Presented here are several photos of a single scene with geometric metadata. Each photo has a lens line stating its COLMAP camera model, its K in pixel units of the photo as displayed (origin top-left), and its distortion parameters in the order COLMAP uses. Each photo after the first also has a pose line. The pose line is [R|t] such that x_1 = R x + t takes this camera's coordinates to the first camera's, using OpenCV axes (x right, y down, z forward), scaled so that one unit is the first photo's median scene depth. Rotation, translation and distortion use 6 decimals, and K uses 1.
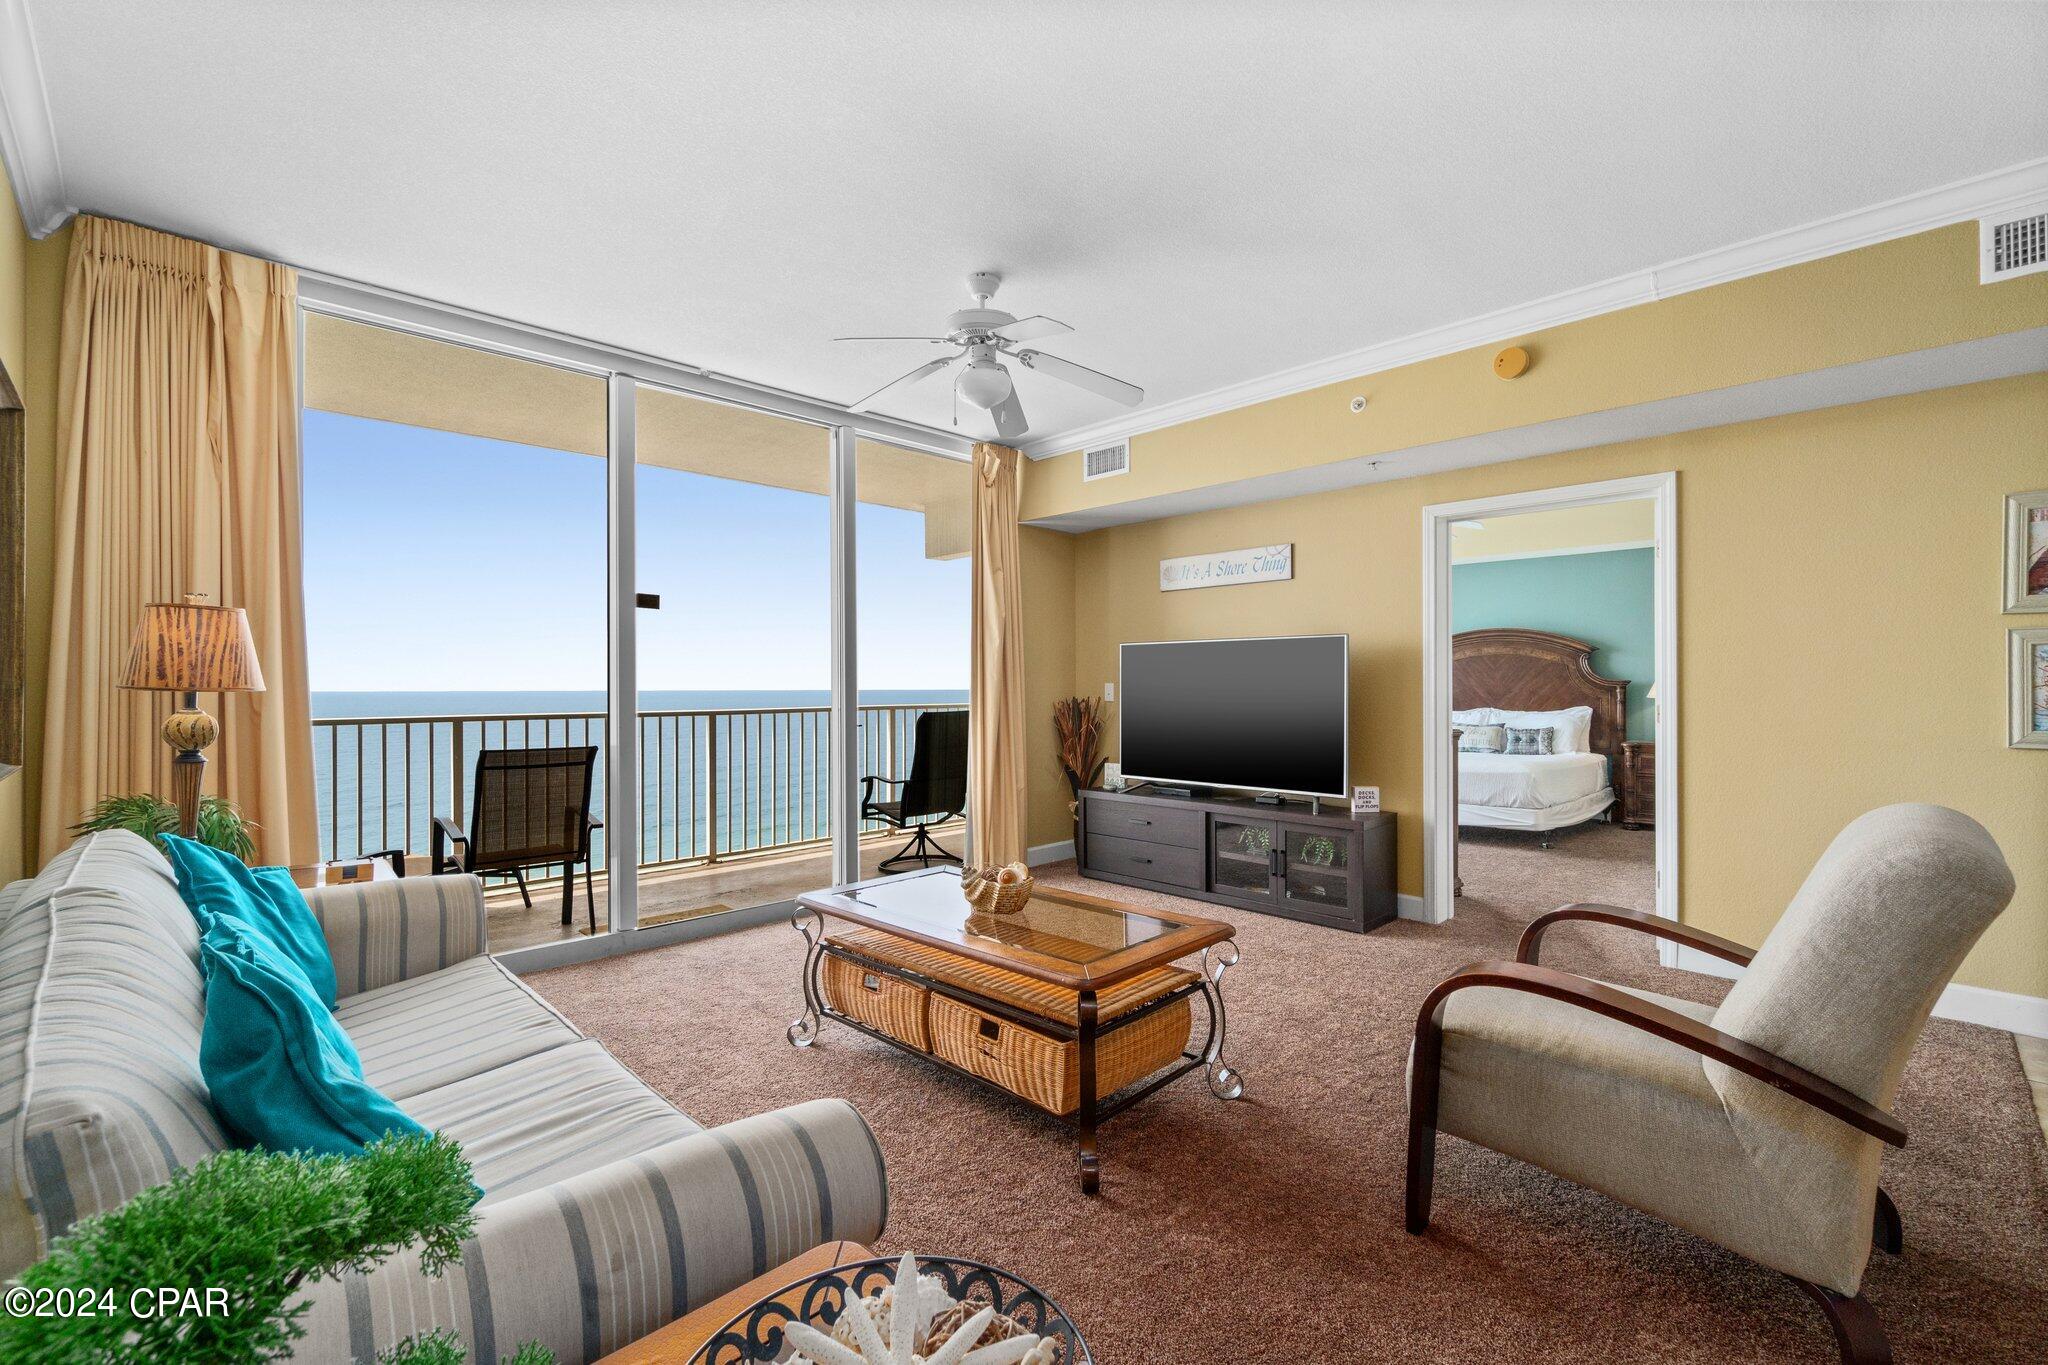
lens RADIAL K [[888.9, 0, 1022.0], [0, 888.9, 680.8], [0, 0, 1]] dist [0.000552, -0.000060]
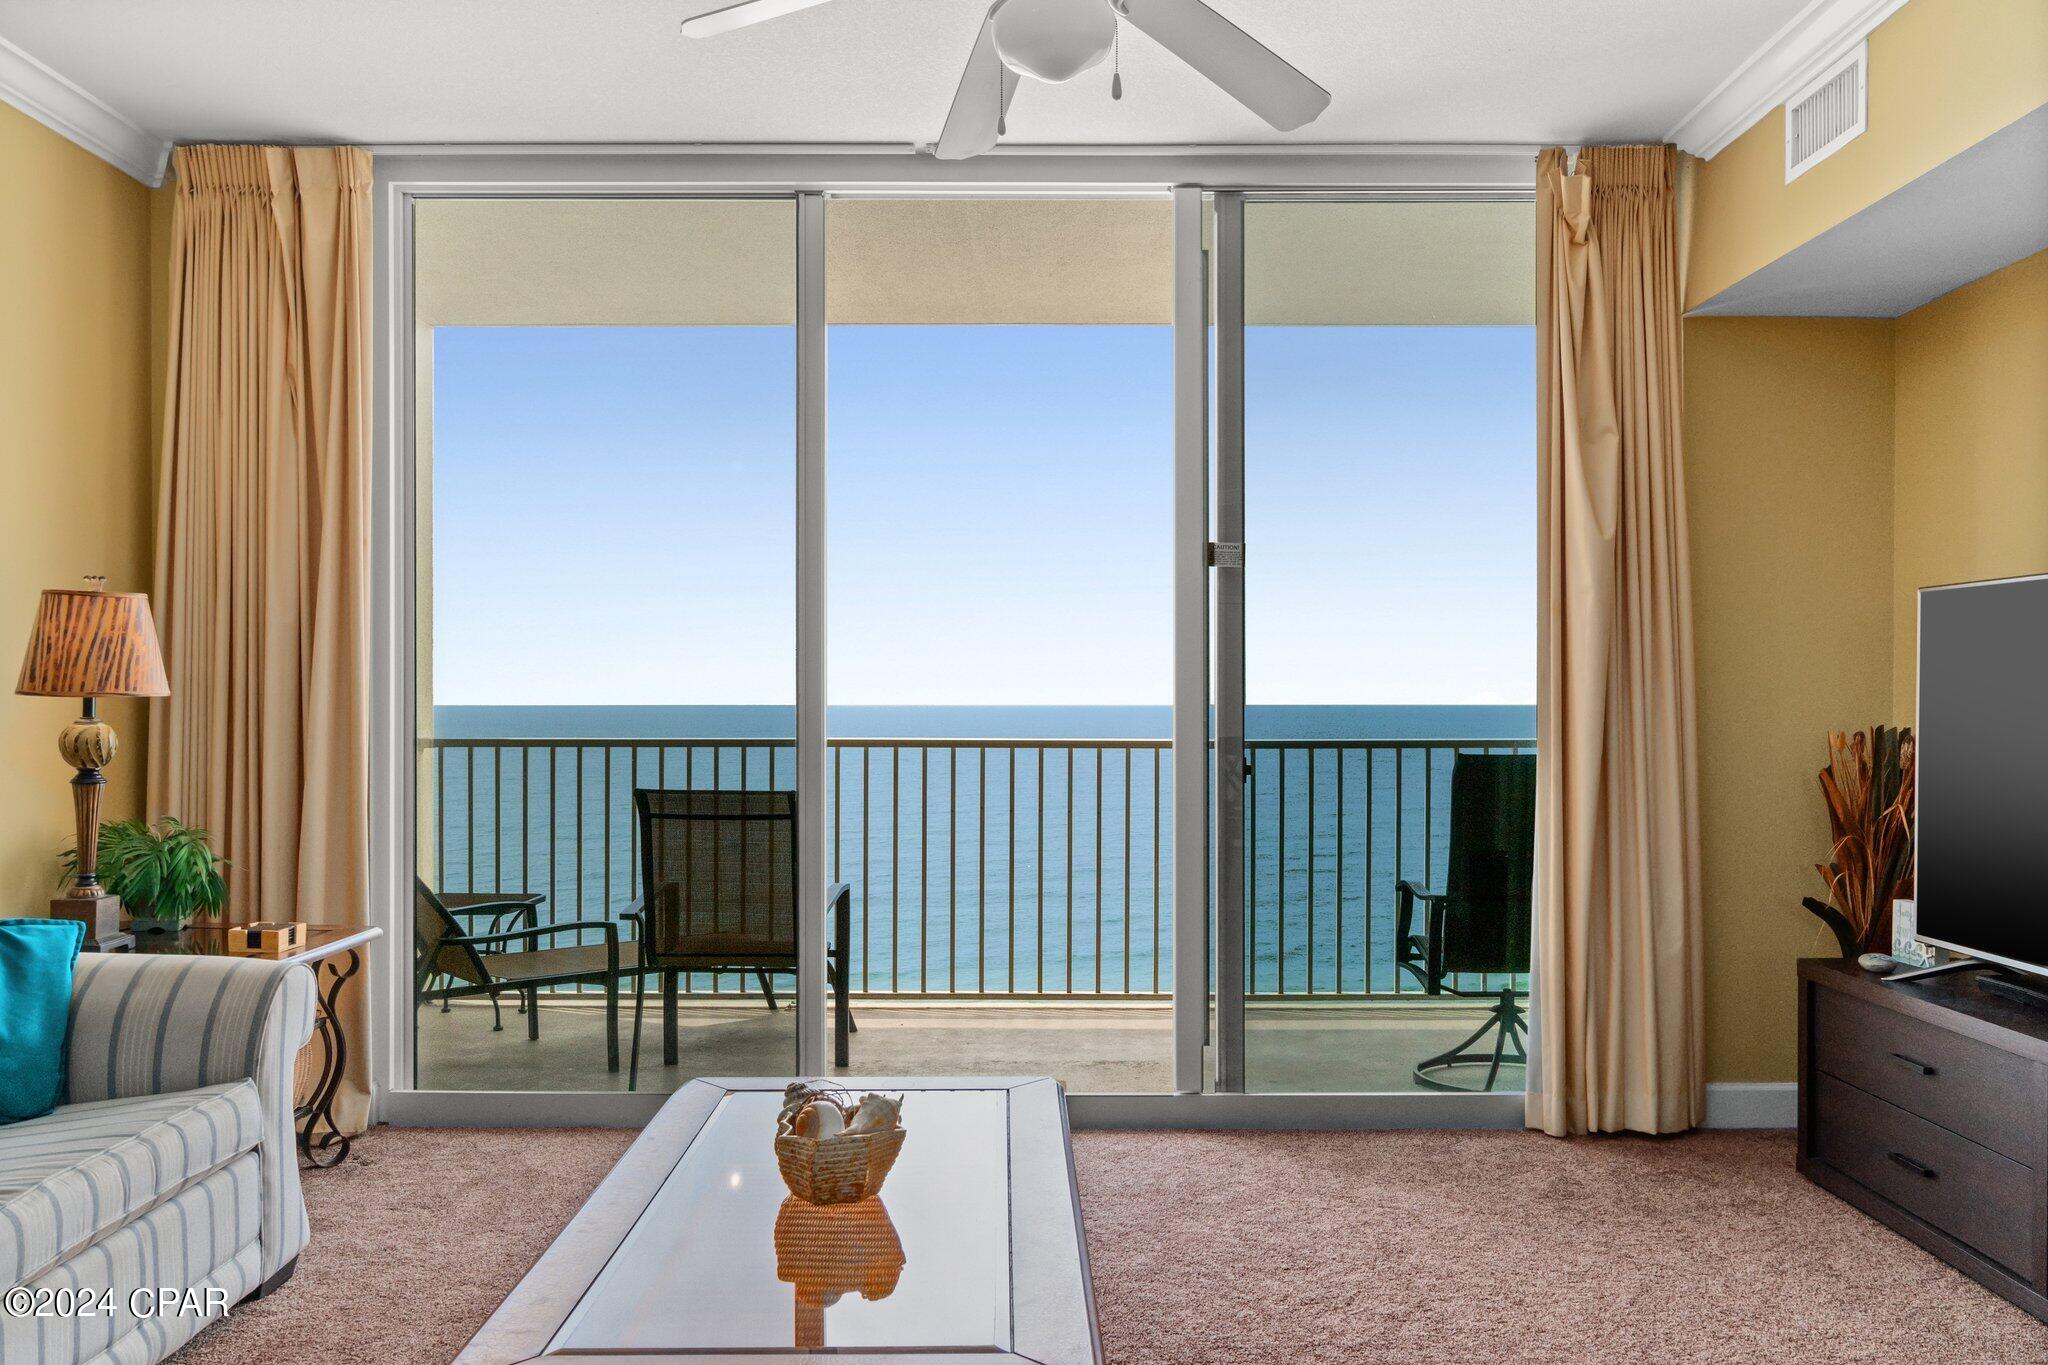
lens RADIAL K [[1452.8, 0, 1021.5], [0, 1452.8, 698.0], [0, 0, 1]] dist [-0.029989, 0.004736]
pose [[0.711201, 0.007640, -0.702947, 0.349576], [-0.003591, 0.999967, 0.007234, 0.000210], [0.702979, -0.002621, 0.711205, 0.391108]]
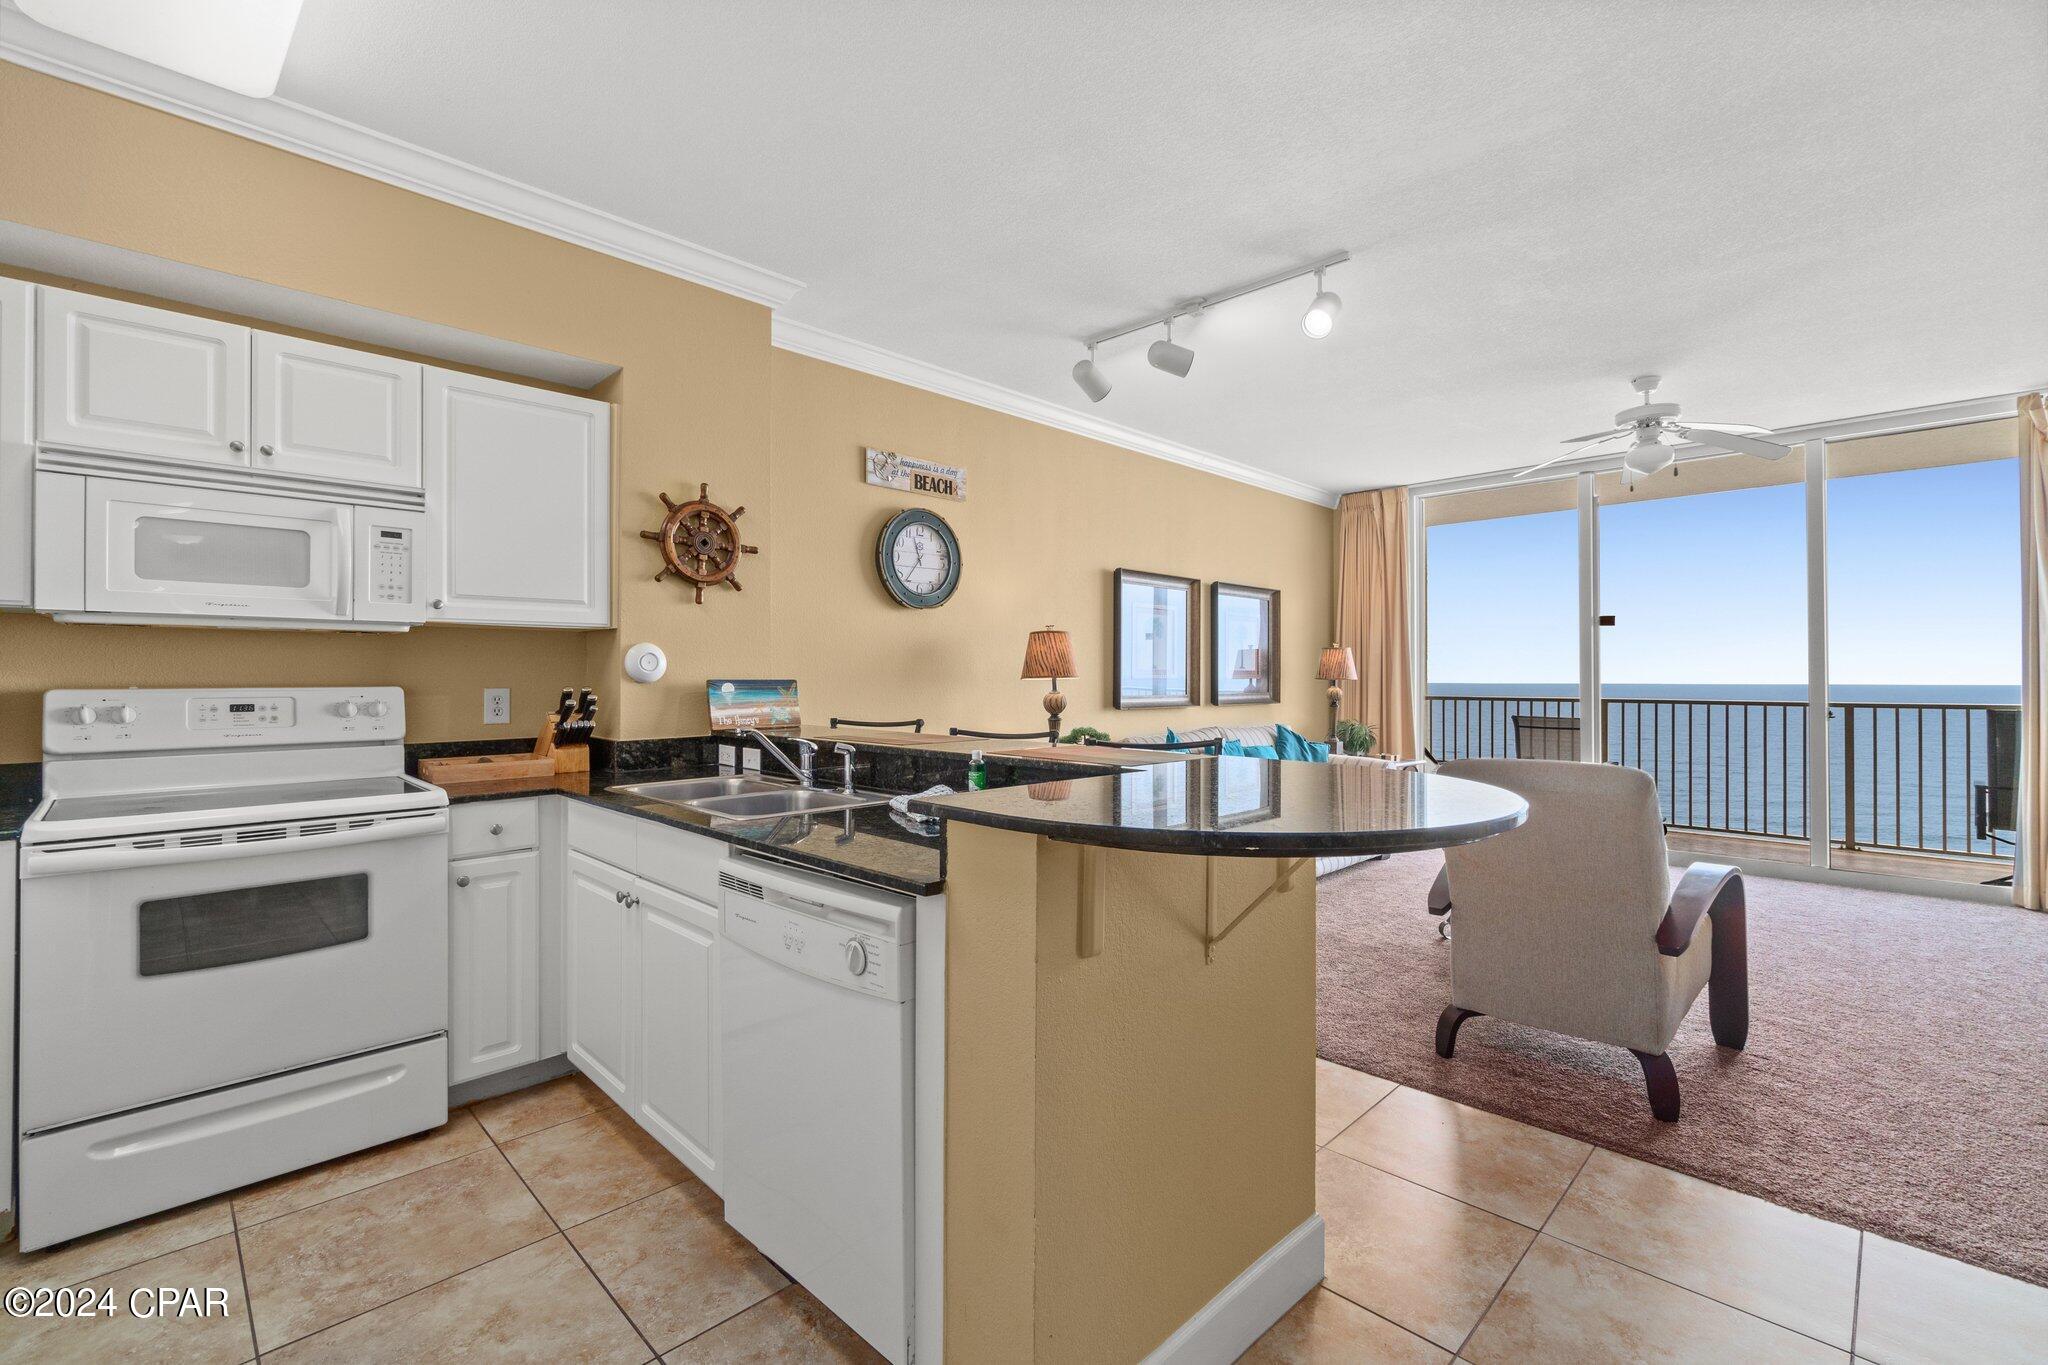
lens RADIAL K [[888.9, 0, 1017.9], [0, 888.9, 671.1], [0, 0, 1]] dist [0.000552, -0.000060]
pose [[-0.009915, 0.006746, -0.999928, 1.030713], [0.006078, 0.999959, 0.006685, -0.024205], [0.999932, -0.006012, -0.009956, 0.057143]]
